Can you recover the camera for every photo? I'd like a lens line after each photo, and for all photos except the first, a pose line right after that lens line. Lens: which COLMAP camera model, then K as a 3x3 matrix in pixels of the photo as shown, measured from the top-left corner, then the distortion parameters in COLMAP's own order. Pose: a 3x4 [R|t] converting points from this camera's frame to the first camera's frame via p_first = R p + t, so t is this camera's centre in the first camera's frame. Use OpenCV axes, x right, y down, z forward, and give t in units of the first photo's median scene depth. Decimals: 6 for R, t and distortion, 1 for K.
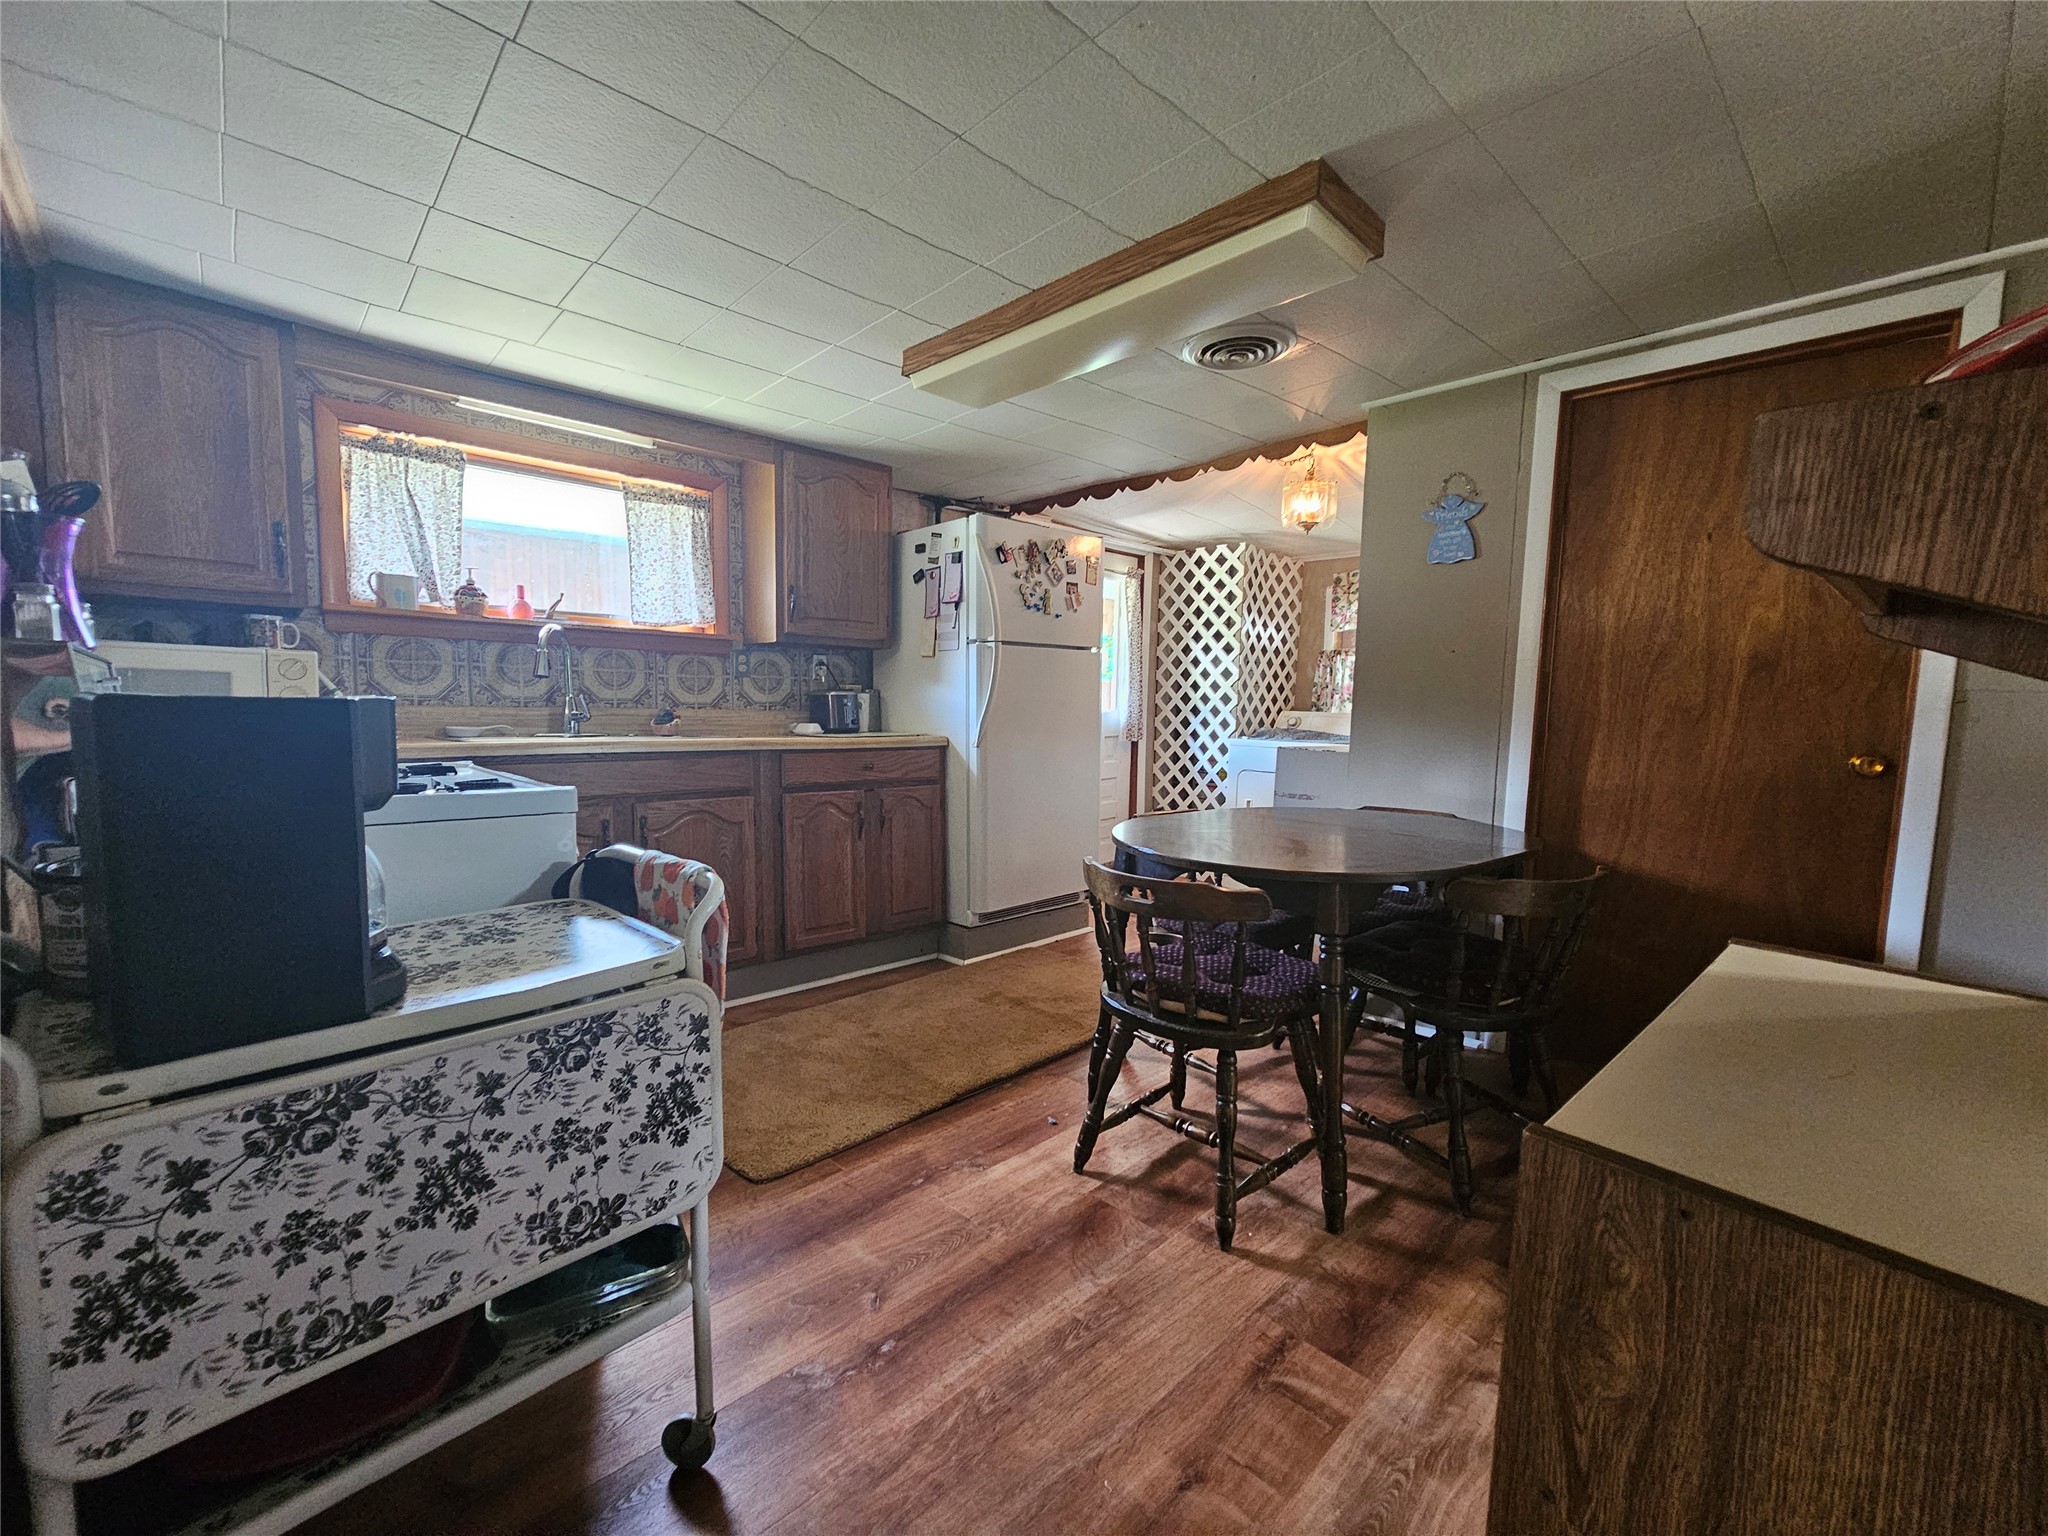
lens RADIAL K [[835.5, 0, 1023.3], [0, 835.5, 773.2], [0, 0, 1]] dist [-0.003440, 0.002094]
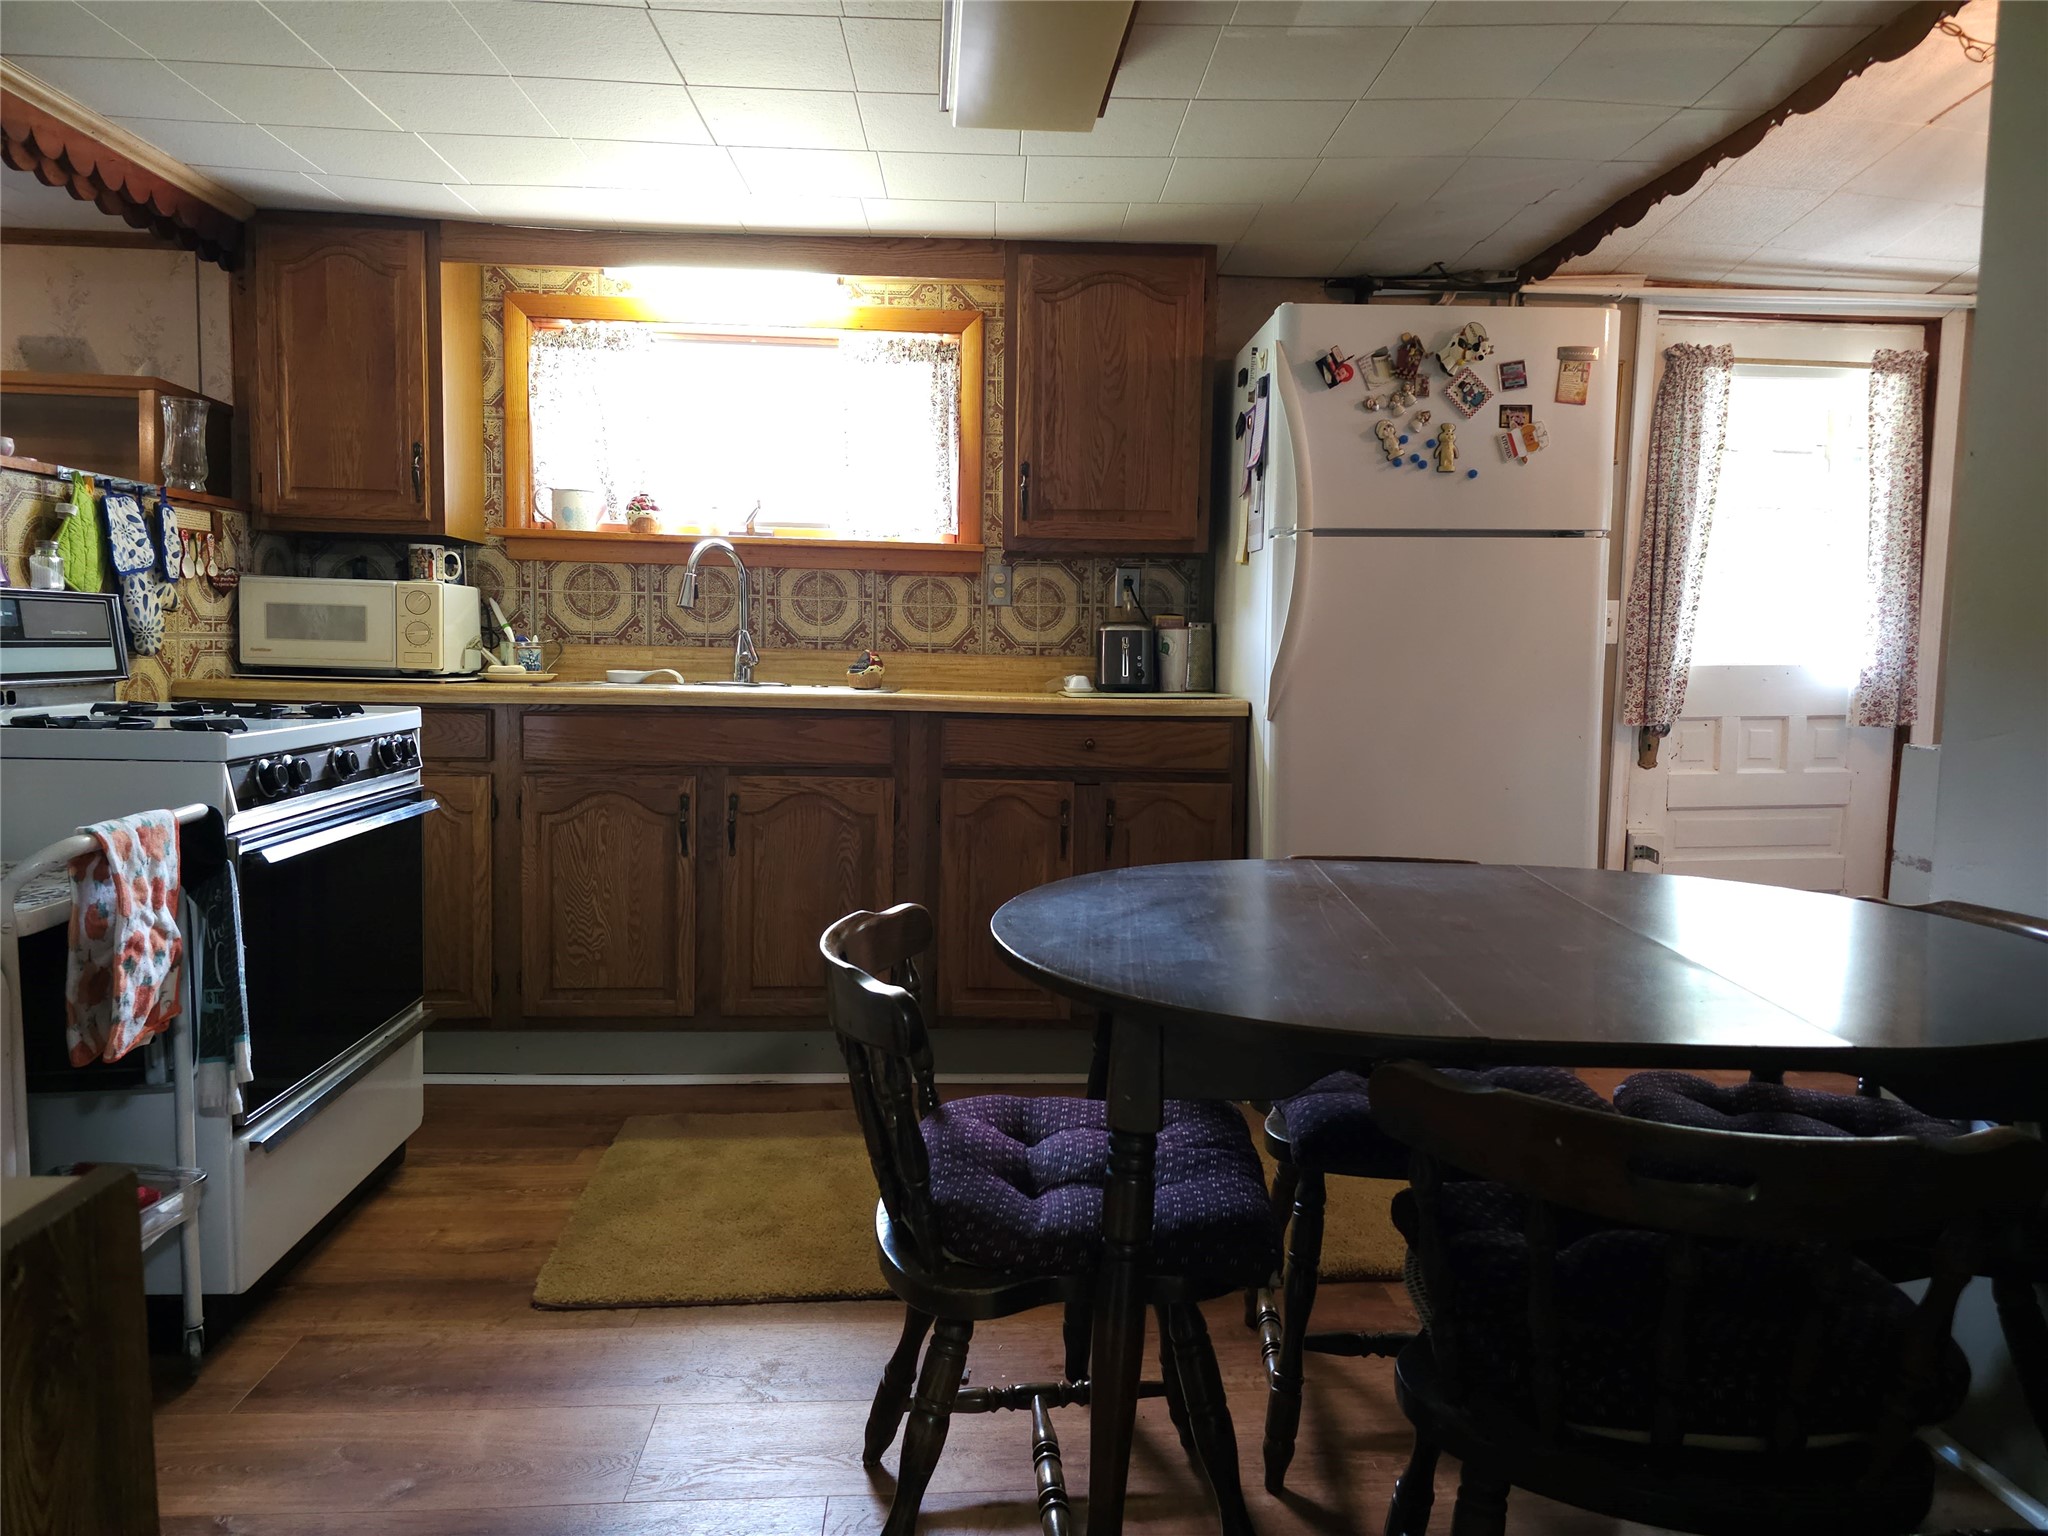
lens RADIAL K [[1378.3, 0, 1045.5], [0, 1378.3, 747.3], [0, 0, 1]] dist [0.035593, -0.007790]
pose [[0.764406, 0.044938, -0.643168, 0.538856], [-0.058284, 0.998300, 0.000480, -0.005941], [0.642096, 0.037119, 0.765725, 0.243709]]
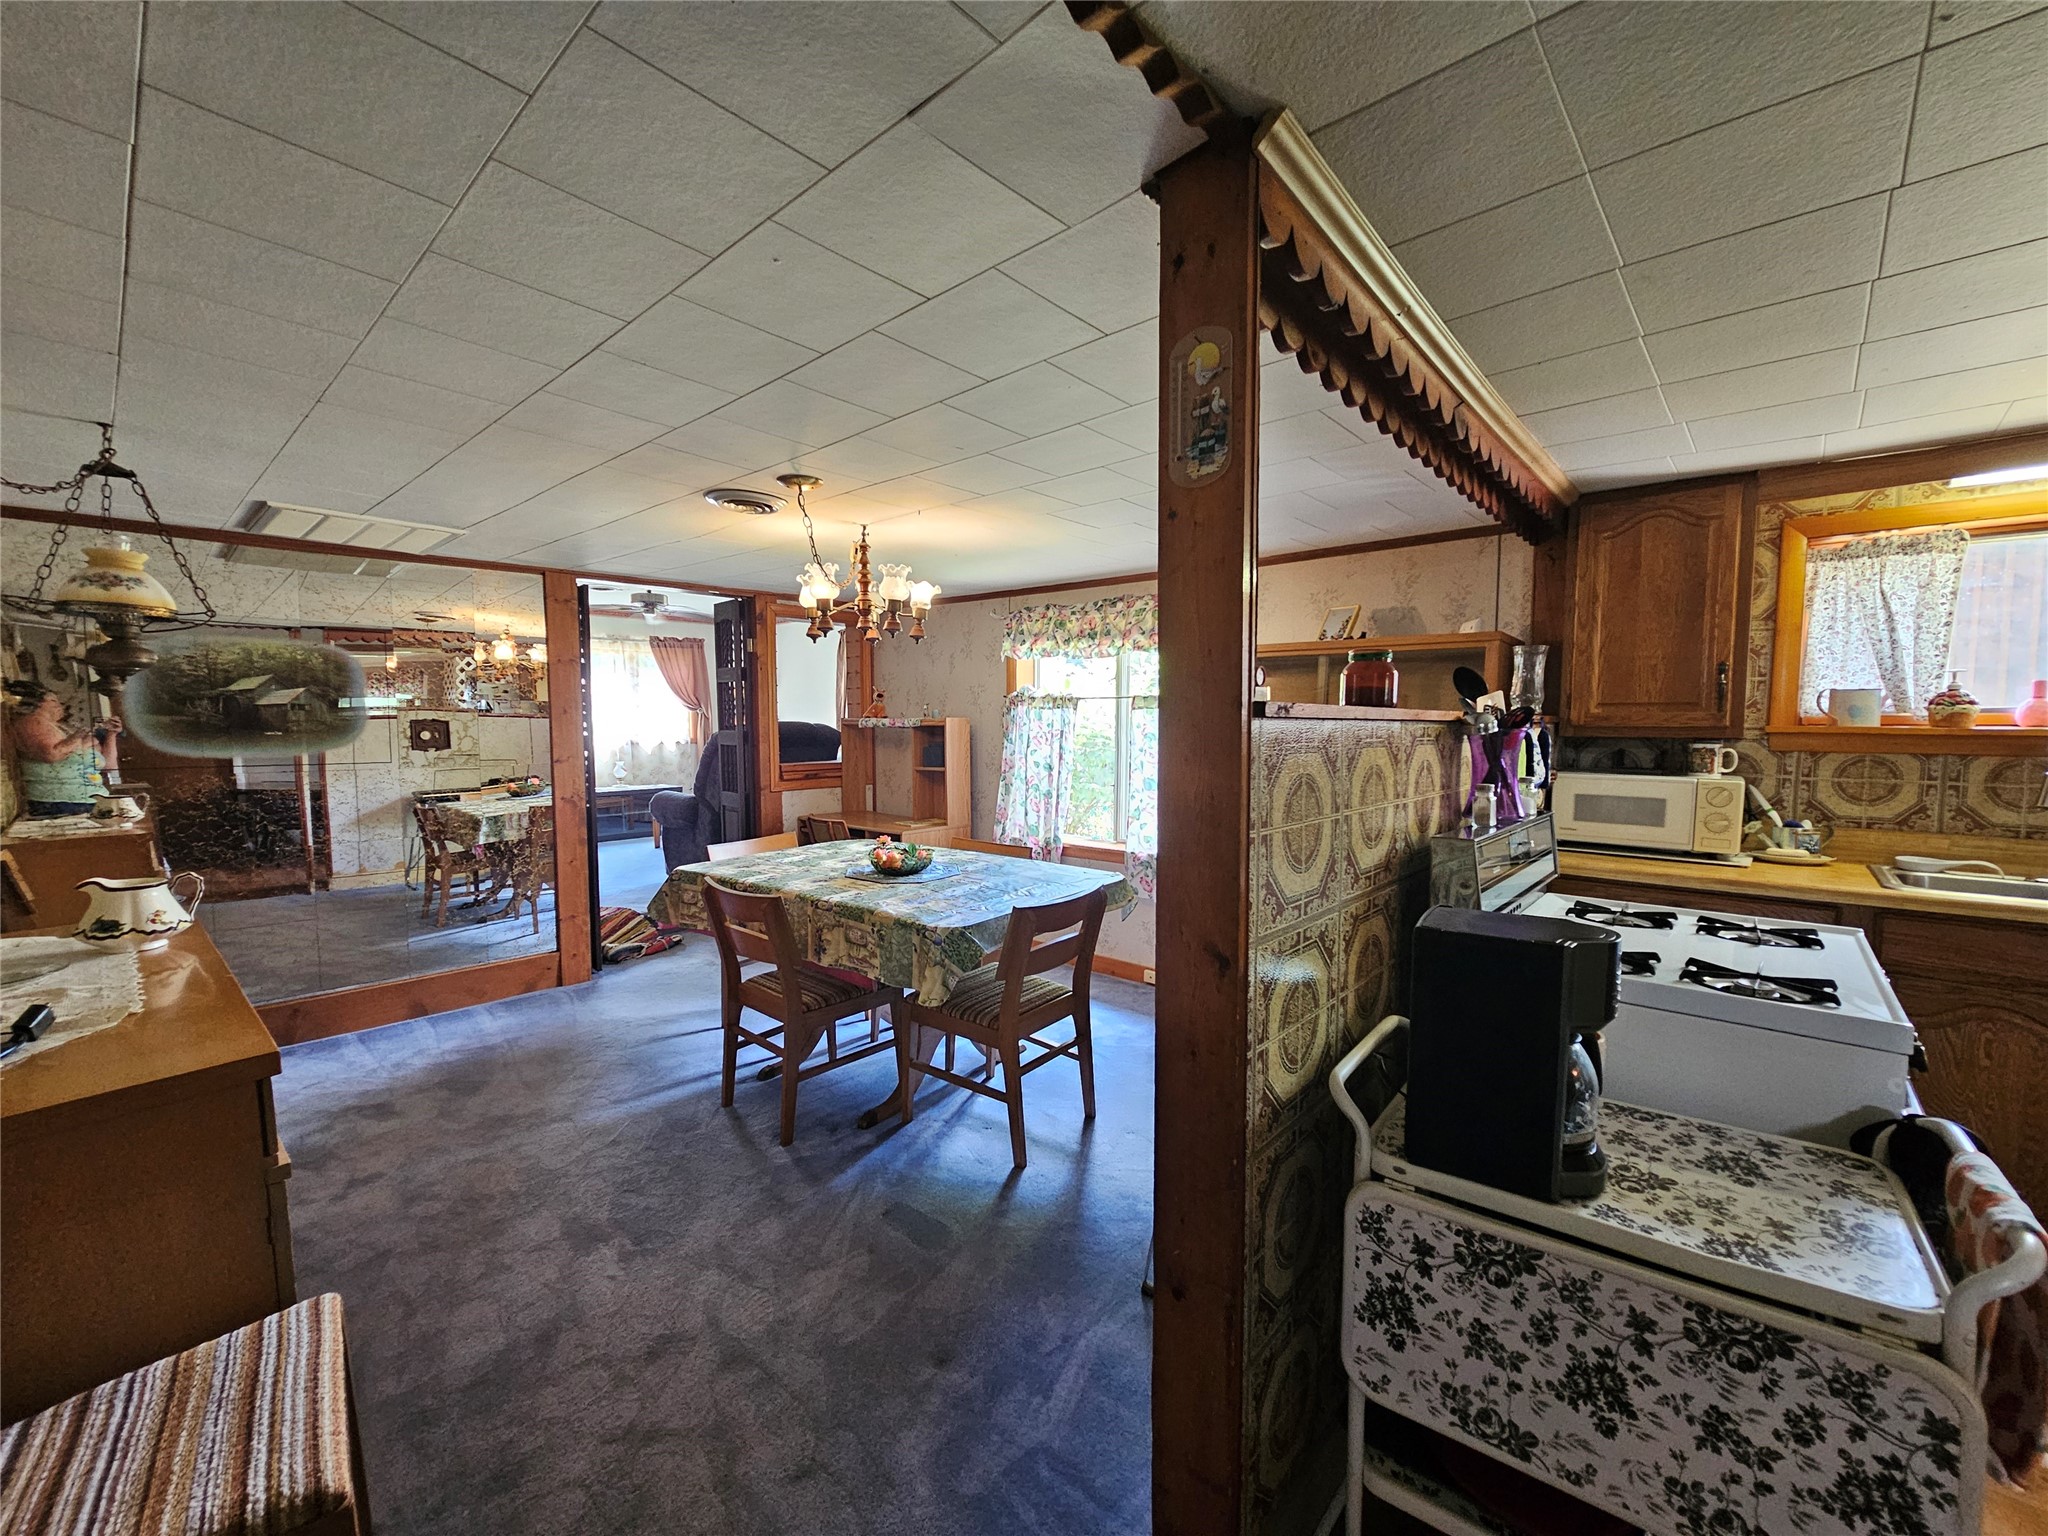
lens RADIAL K [[835.5, 0, 1028.8], [0, 835.5, 780.5], [0, 0, 1]] dist [-0.003440, 0.002094]
pose [[0.073204, 0.045566, -0.996276, 0.109462], [-0.084534, 0.995644, 0.039326, -0.096251], [0.993728, 0.081341, 0.076737, 0.028143]]
